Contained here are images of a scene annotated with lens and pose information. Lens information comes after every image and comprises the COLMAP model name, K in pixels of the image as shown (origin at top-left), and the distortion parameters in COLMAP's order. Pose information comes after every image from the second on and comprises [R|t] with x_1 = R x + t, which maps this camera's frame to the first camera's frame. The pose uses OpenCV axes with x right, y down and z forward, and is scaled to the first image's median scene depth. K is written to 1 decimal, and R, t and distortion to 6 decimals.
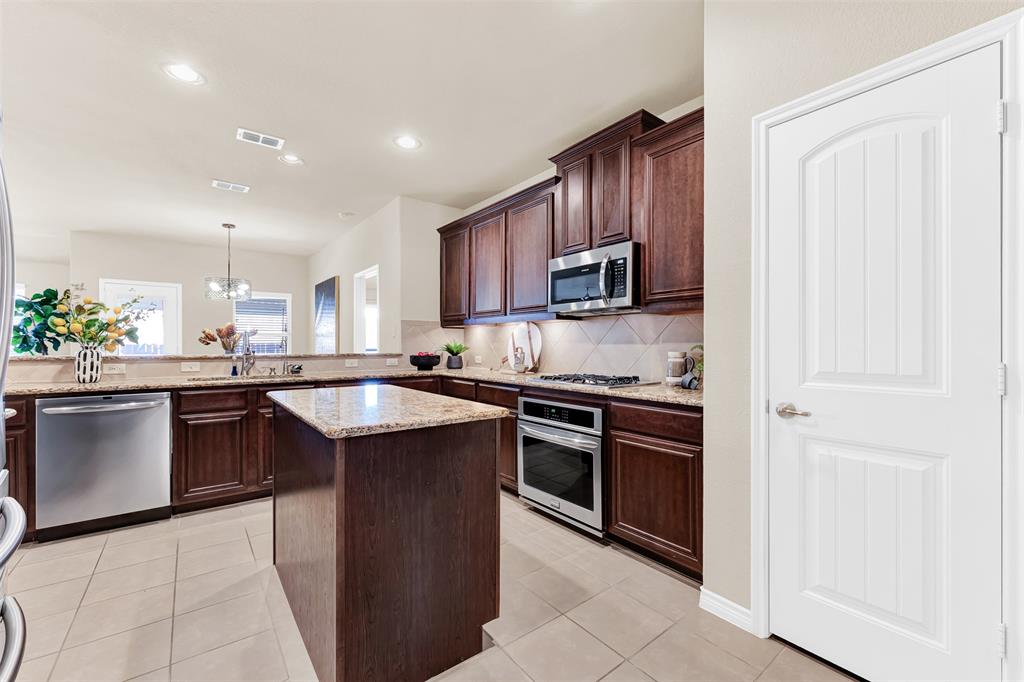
lens RADIAL K [[418.4, 0, 512.0], [0, 418.4, 341.0], [0, 0, 1]] dist [-0.000637, -0.000034]
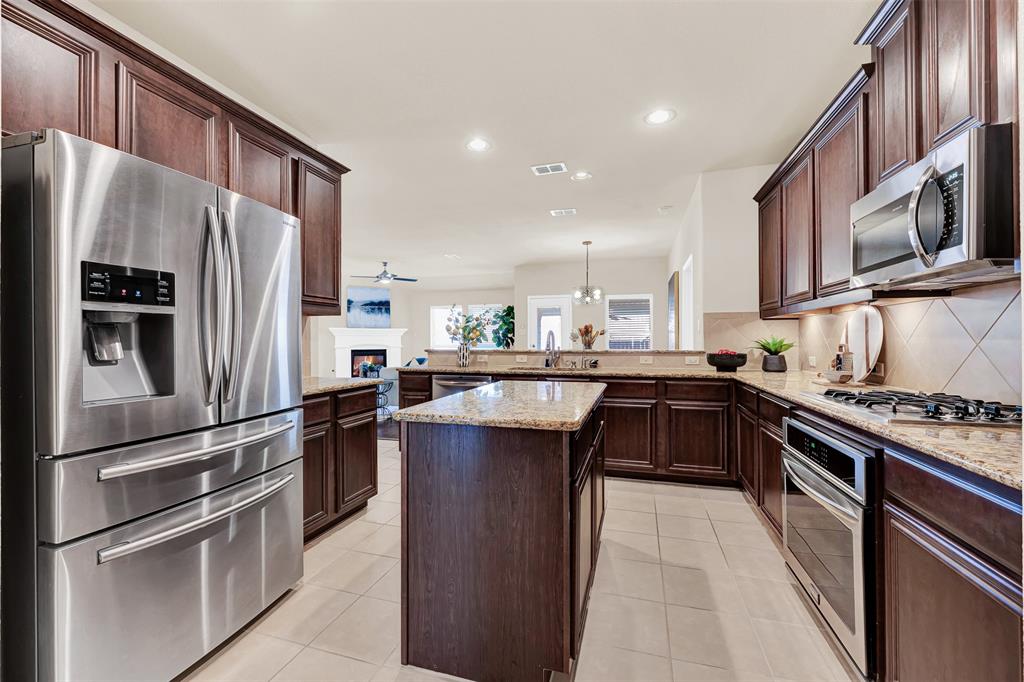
lens RADIAL K [[415.6, 0, 511.1], [0, 415.6, 336.6], [0, 0, 1]] dist [-0.001214, 0.000016]
pose [[0.579977, -0.013004, -0.814529, 0.247573], [0.011590, 0.999903, -0.007711, 0.001421], [0.814550, -0.004969, 0.580072, 0.189219]]
